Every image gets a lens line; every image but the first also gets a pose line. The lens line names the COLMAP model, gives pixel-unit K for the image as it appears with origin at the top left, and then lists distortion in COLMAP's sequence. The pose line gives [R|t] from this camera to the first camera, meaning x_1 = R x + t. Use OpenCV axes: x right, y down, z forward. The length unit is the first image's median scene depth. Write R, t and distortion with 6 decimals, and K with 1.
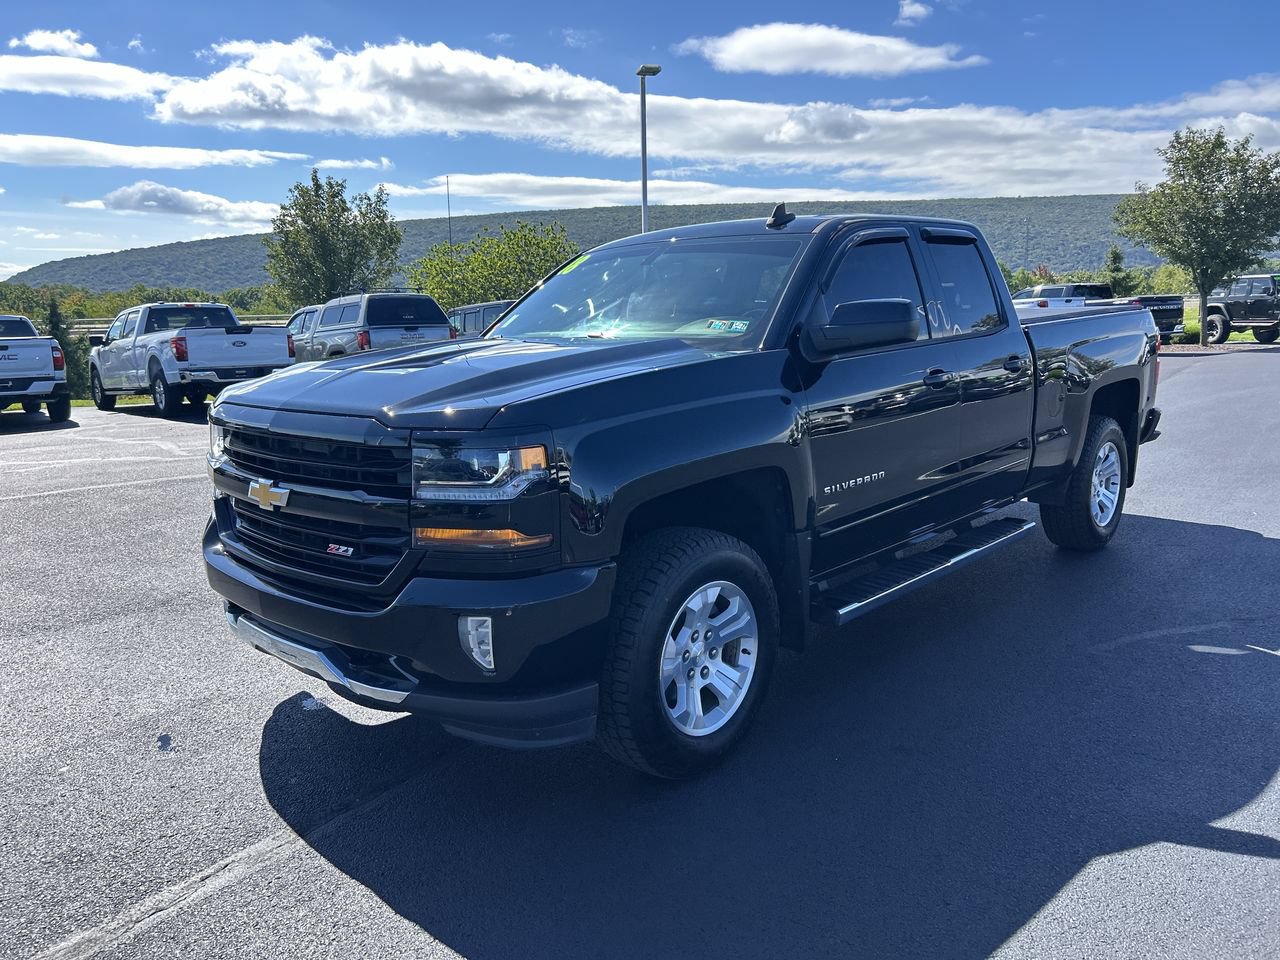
lens RADIAL K [[999.1, 0, 636.7], [0, 999.1, 438.3], [0, 0, 1]] dist [0.052885, -0.086308]
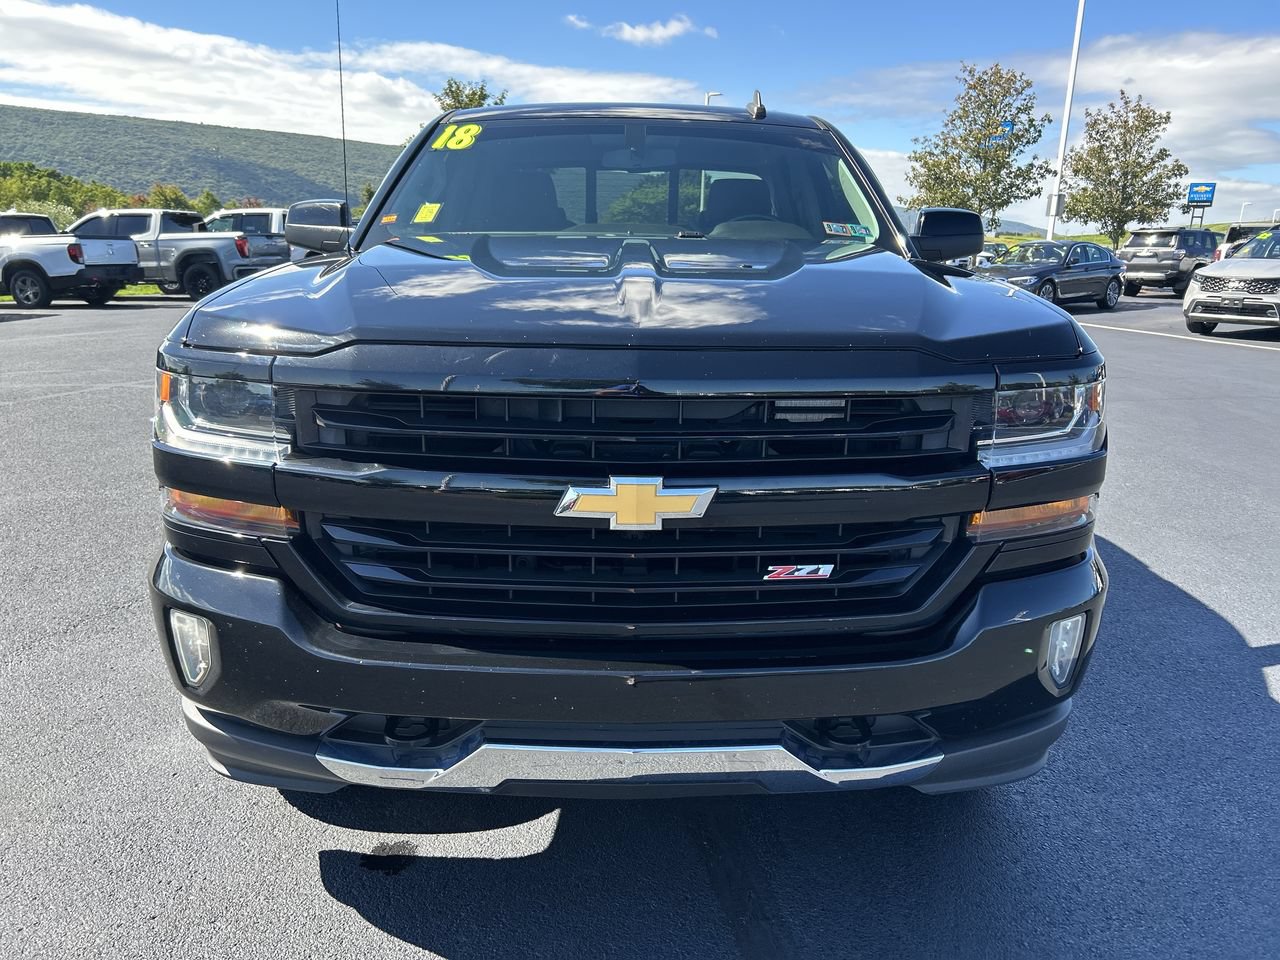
lens RADIAL K [[960.4, 0, 644.4], [0, 960.4, 507.0], [0, 0, 1]] dist [0.033640, -0.038727]
pose [[0.706301, -0.147733, 0.692325, -0.077024], [0.051791, 0.986145, 0.157593, -0.002355], [-0.706015, -0.075452, 0.704166, 0.067579]]
